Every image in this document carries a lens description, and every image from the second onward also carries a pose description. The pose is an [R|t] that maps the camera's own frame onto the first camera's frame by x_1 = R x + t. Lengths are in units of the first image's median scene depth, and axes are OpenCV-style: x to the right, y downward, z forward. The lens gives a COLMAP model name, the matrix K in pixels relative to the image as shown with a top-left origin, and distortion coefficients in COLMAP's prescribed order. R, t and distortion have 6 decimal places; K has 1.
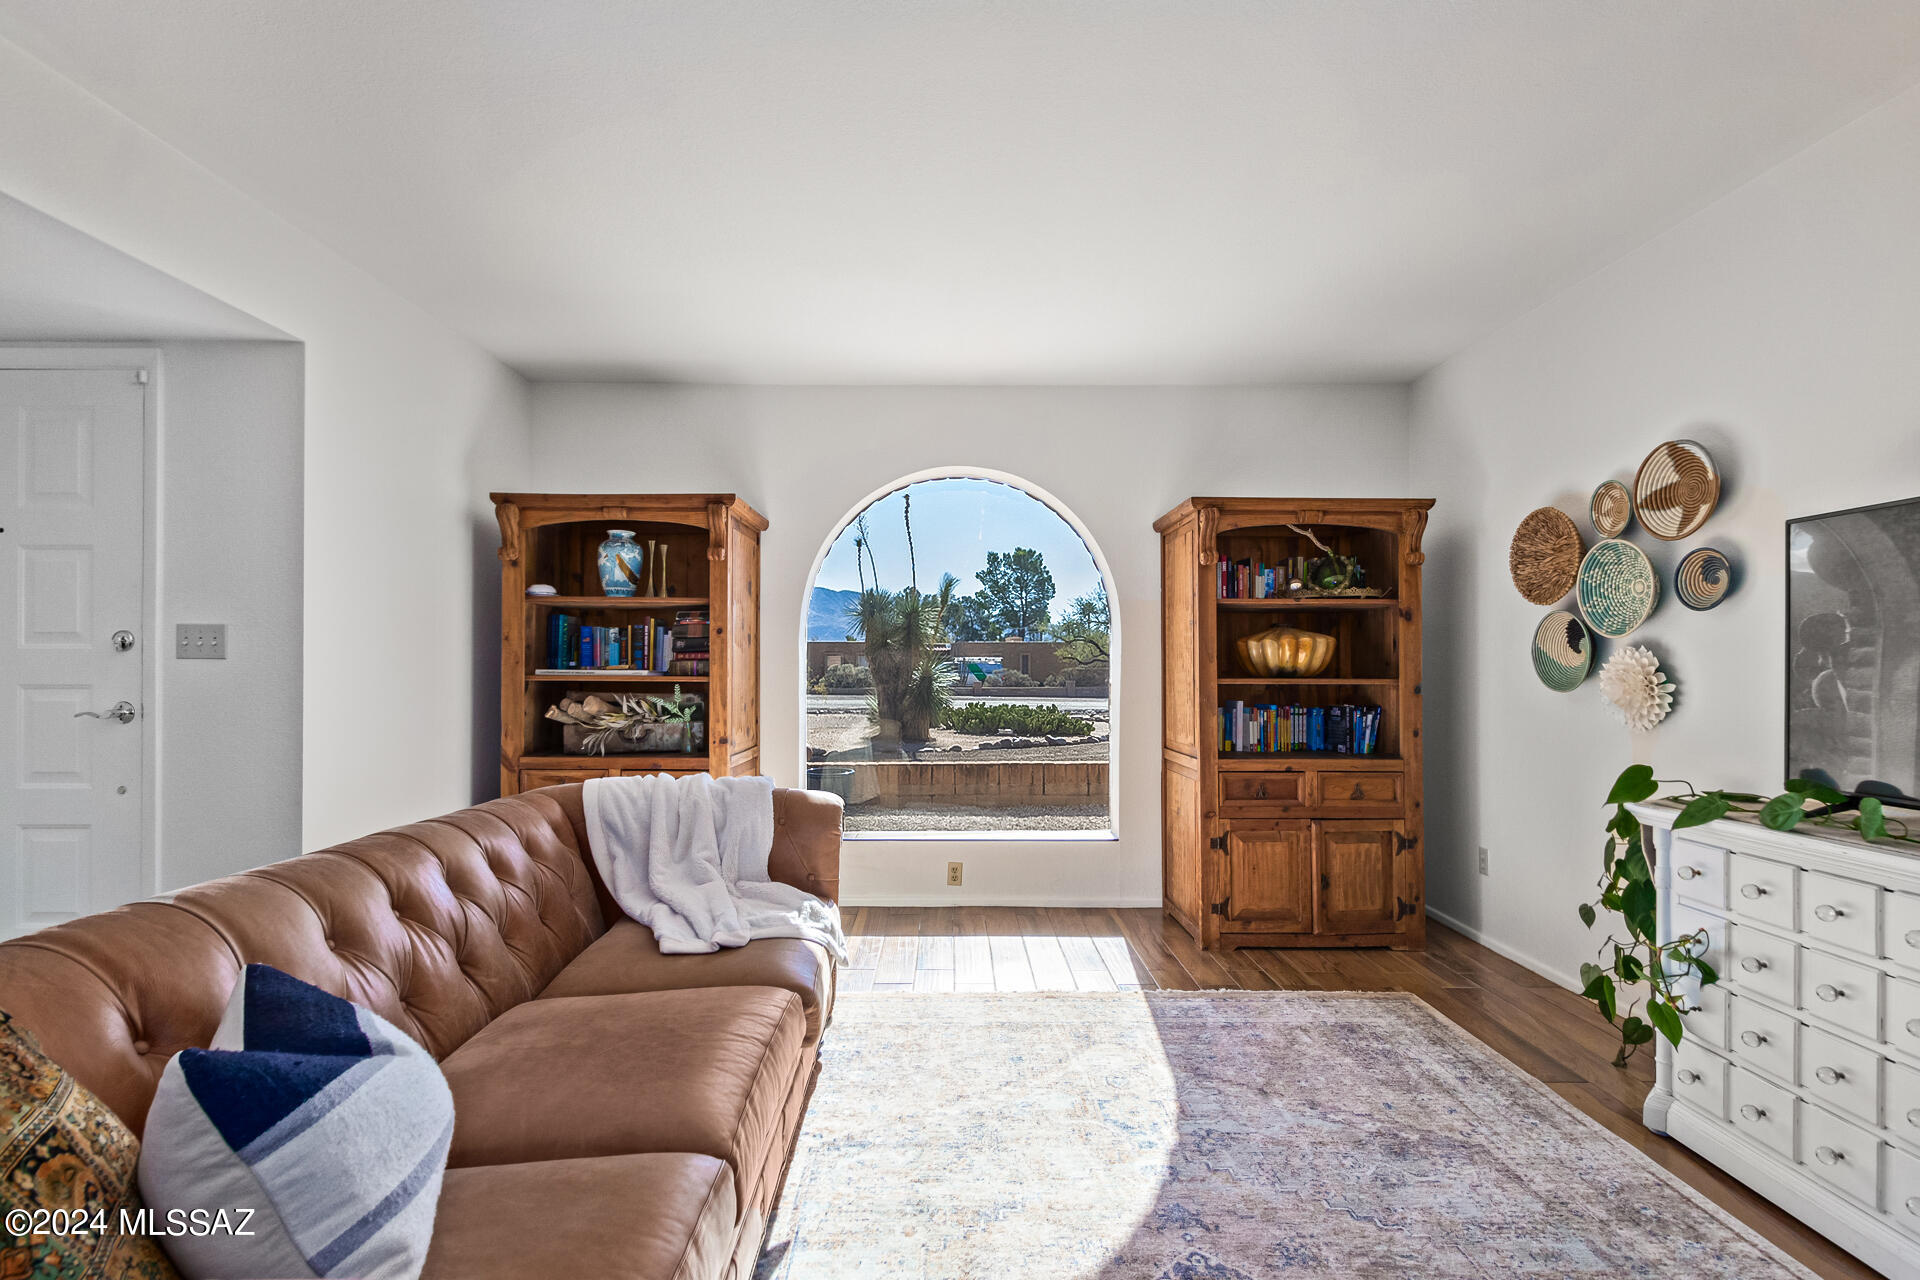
lens RADIAL K [[886.4, 0, 974.1], [0, 886.4, 659.5], [0, 0, 1]] dist [0.006522, -0.001225]
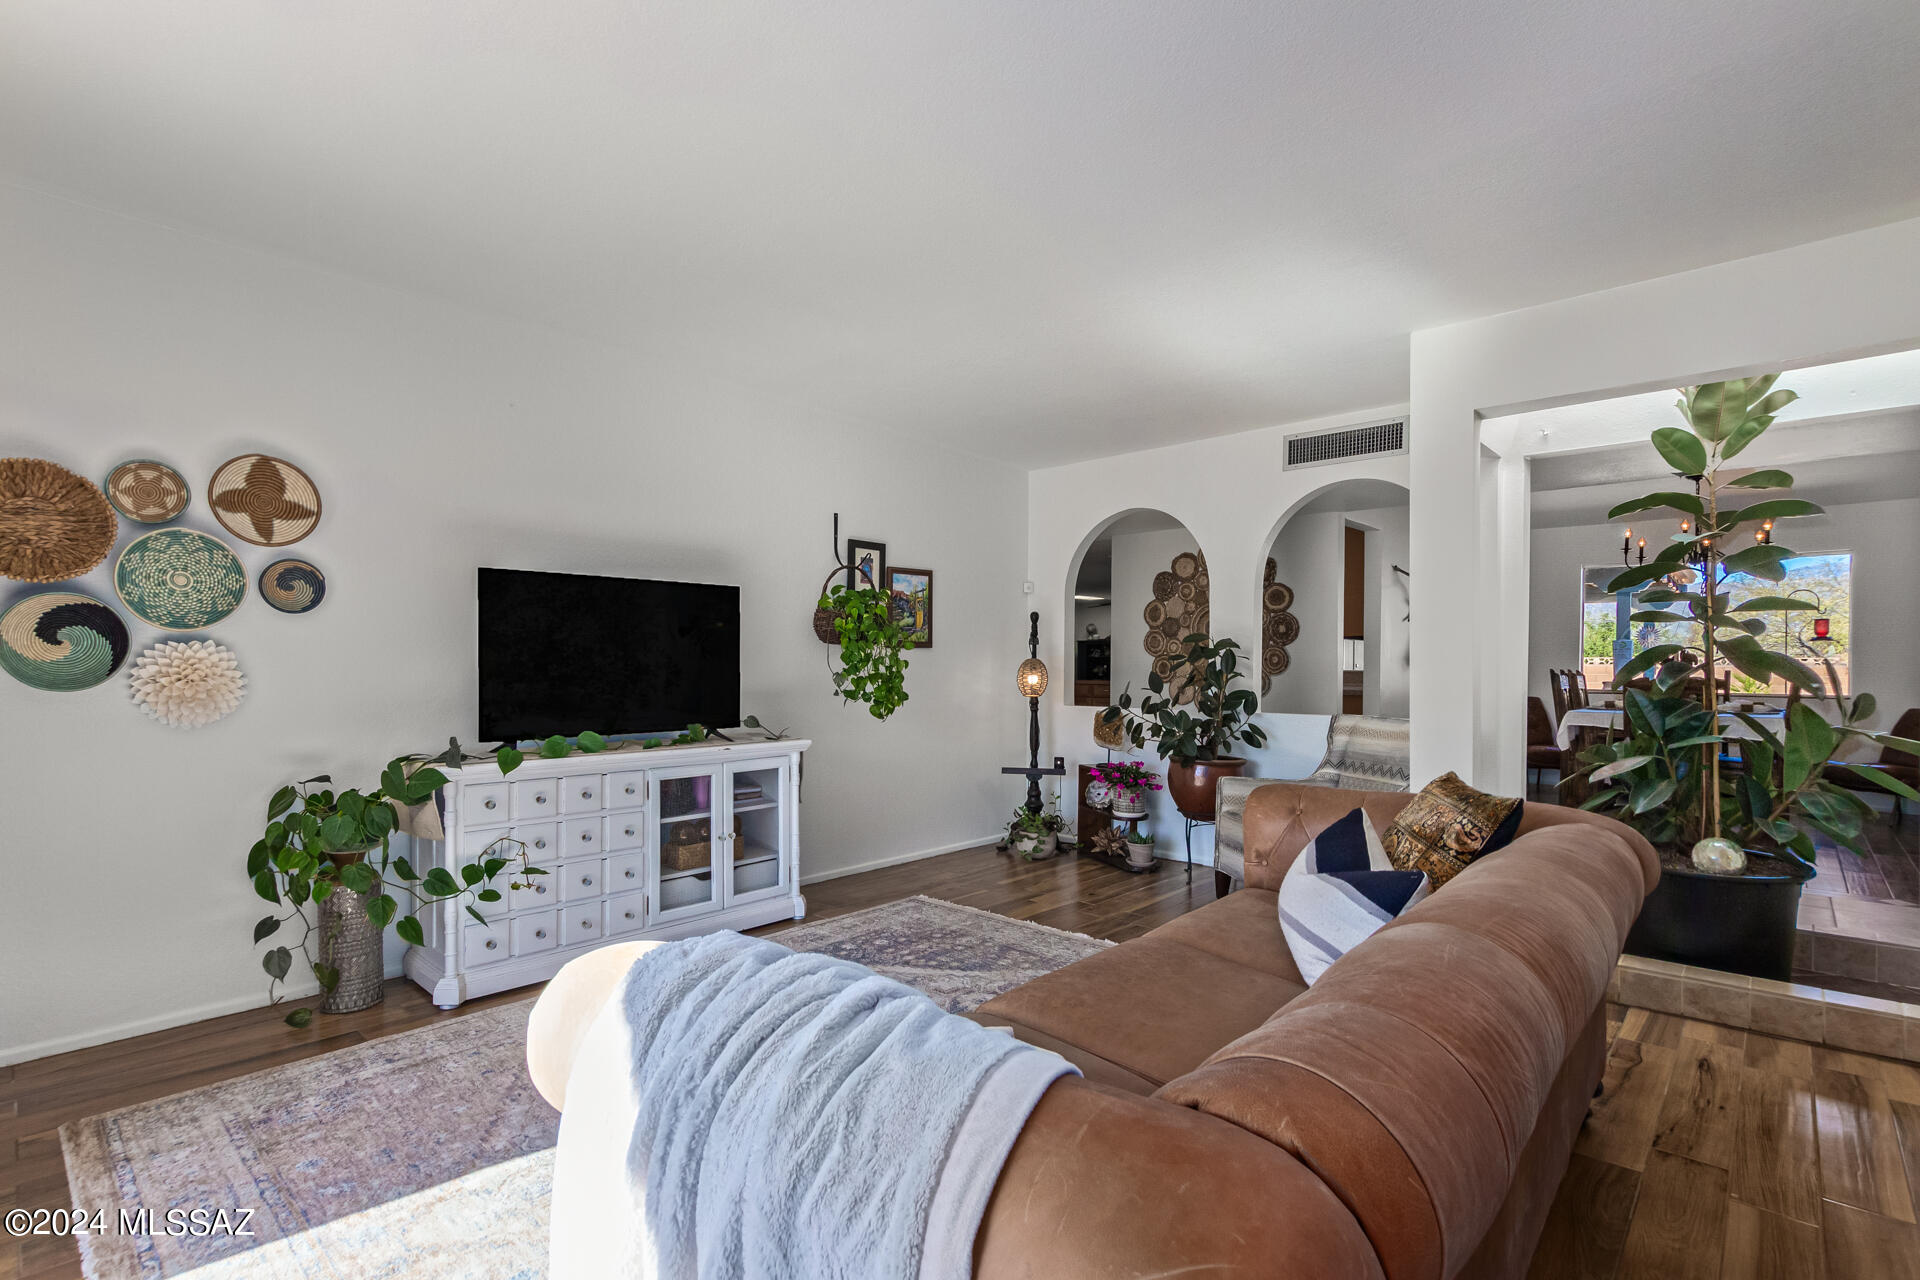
lens RADIAL K [[886.4, 0, 952.2], [0, 886.4, 670.4], [0, 0, 1]] dist [0.006522, -0.001225]
pose [[-0.726194, -0.007675, 0.687446, -0.429121], [-0.009547, 0.999954, 0.001079, 0.007537], [-0.687423, -0.005780, -0.726234, 0.881170]]
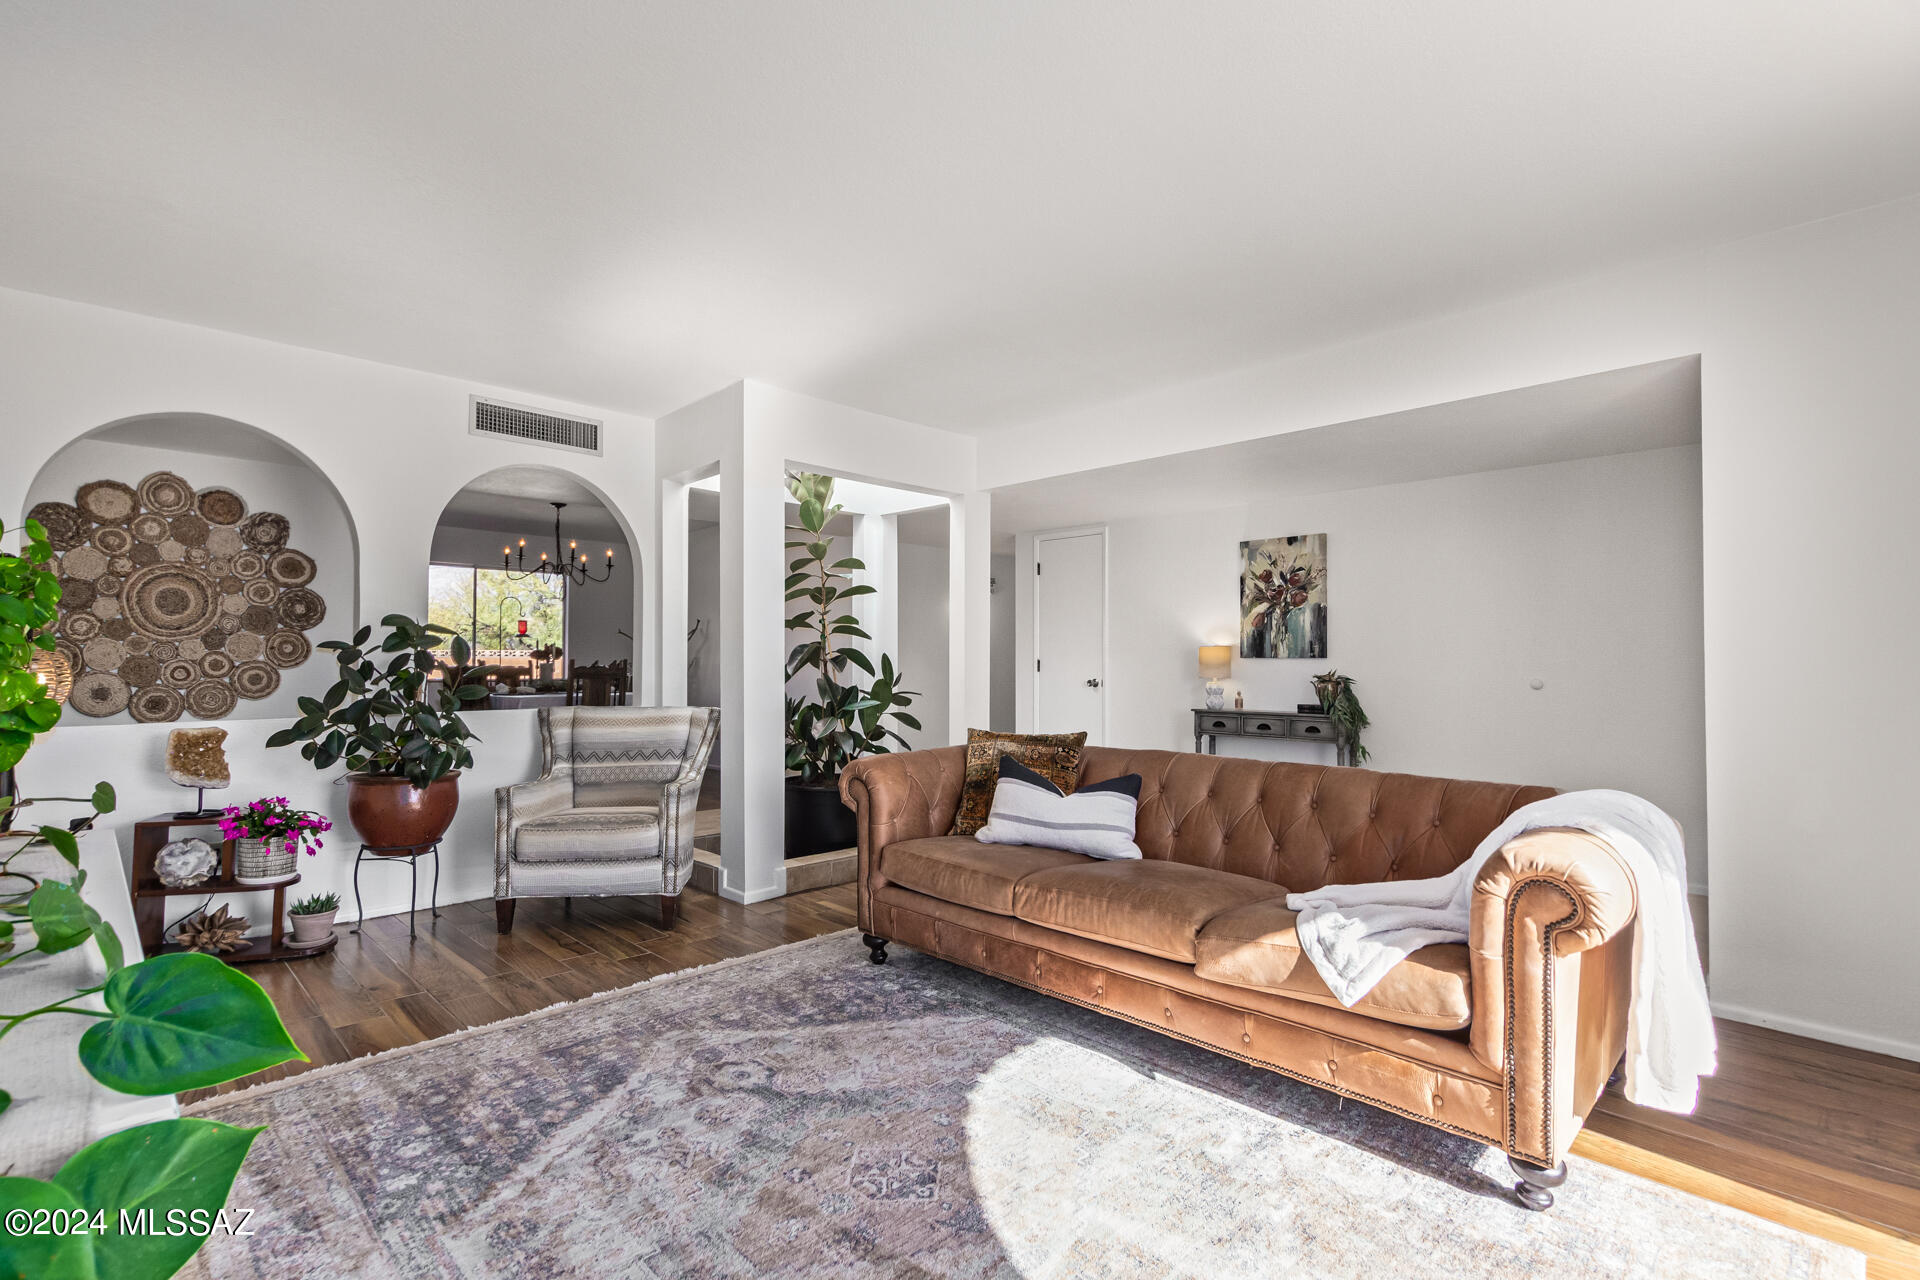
lens RADIAL K [[886.4, 0, 962.8], [0, 886.4, 649.1], [0, 0, 1]] dist [0.006522, -0.001225]
pose [[-0.719589, -0.012682, -0.694284, 0.460052], [0.000597, 0.999822, -0.018881, 0.009477], [0.694400, -0.014001, -0.719453, 0.859864]]
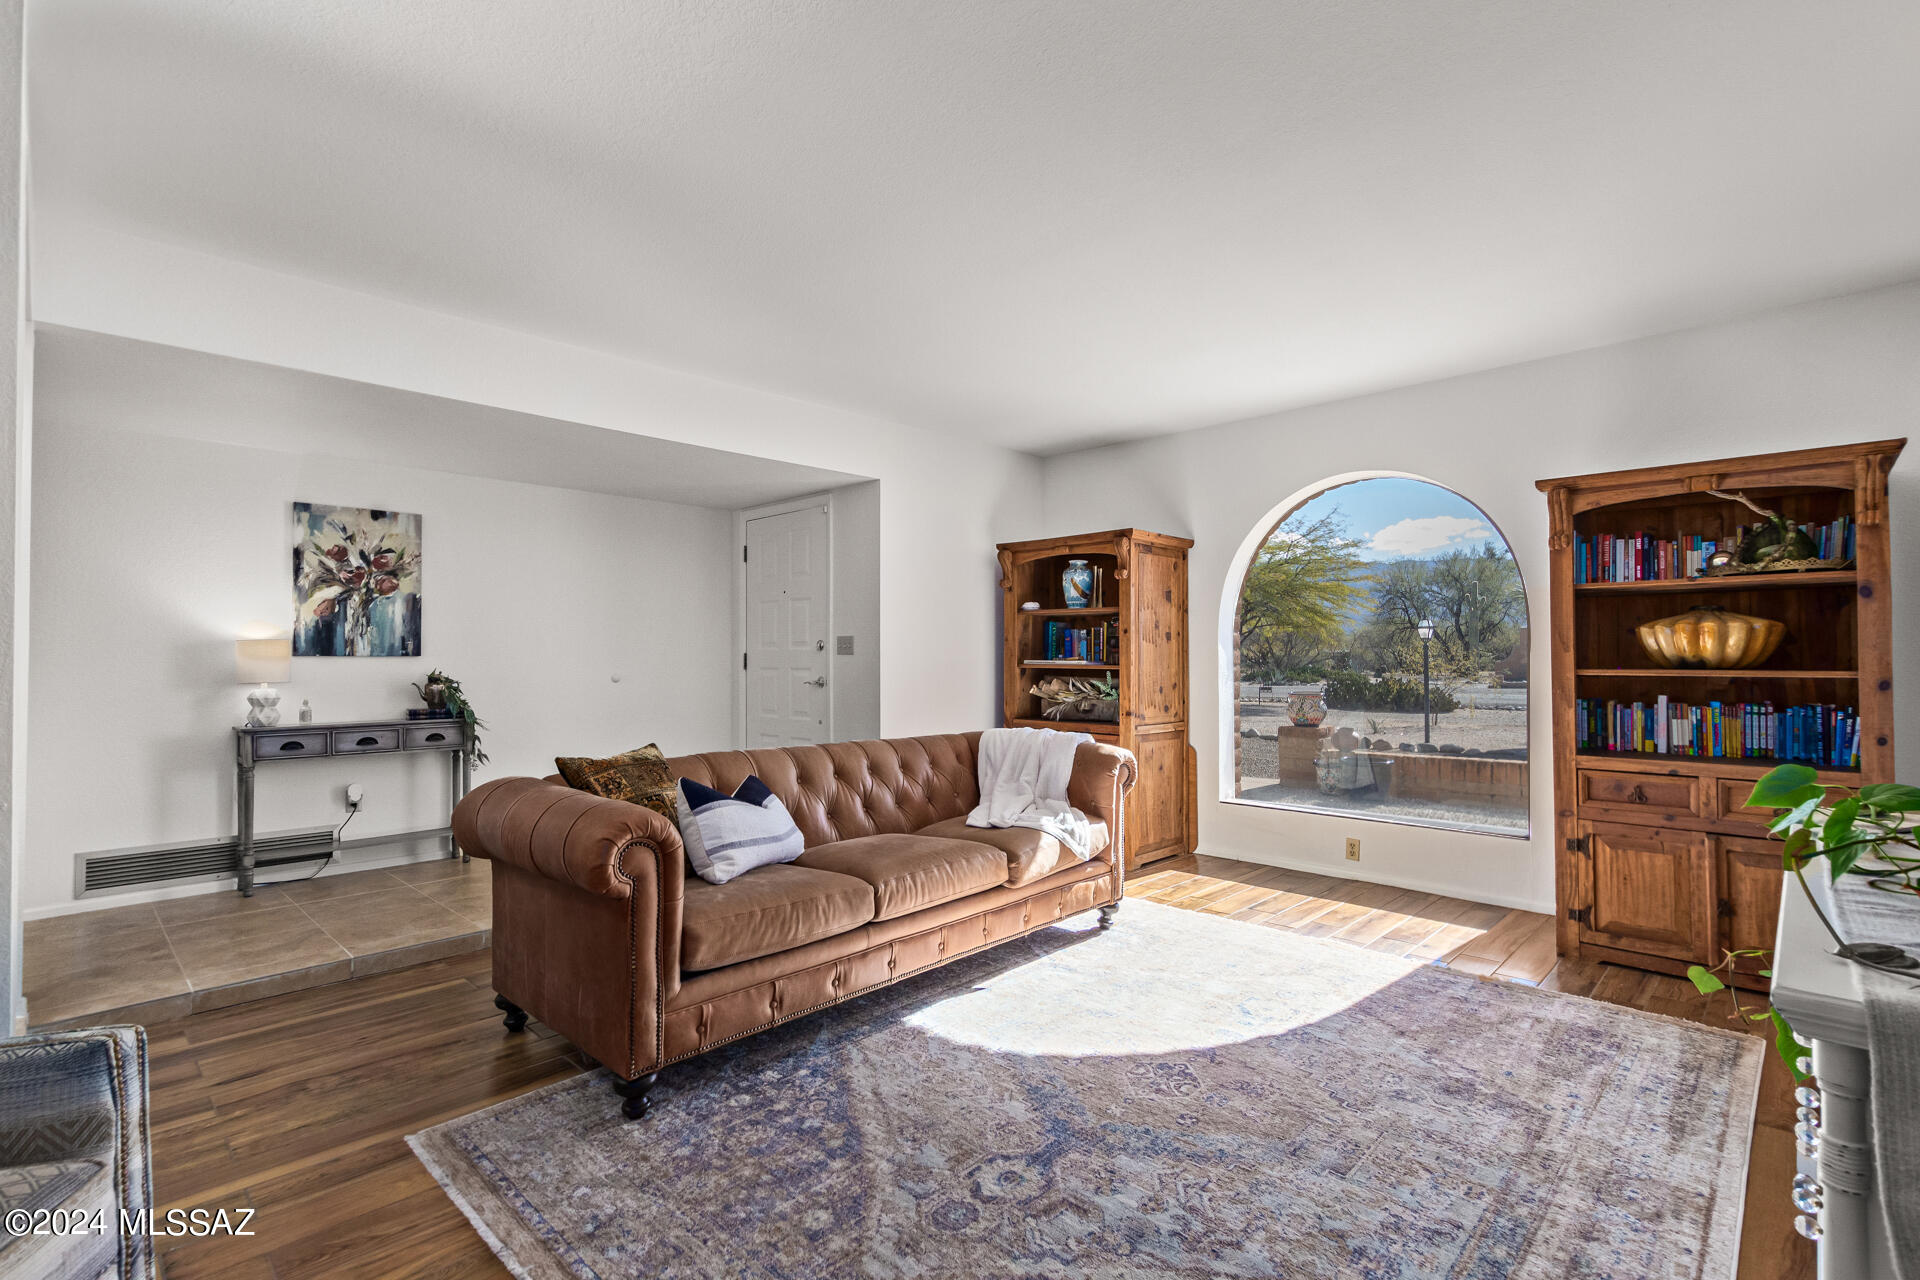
lens RADIAL K [[886.4, 0, 946.6], [0, 886.4, 645.6], [0, 0, 1]] dist [0.006522, -0.001225]
pose [[0.707192, -0.012594, -0.706909, 0.468989], [0.007778, 0.999919, -0.010033, 0.000658], [0.706978, 0.001597, 0.707233, -0.135196]]
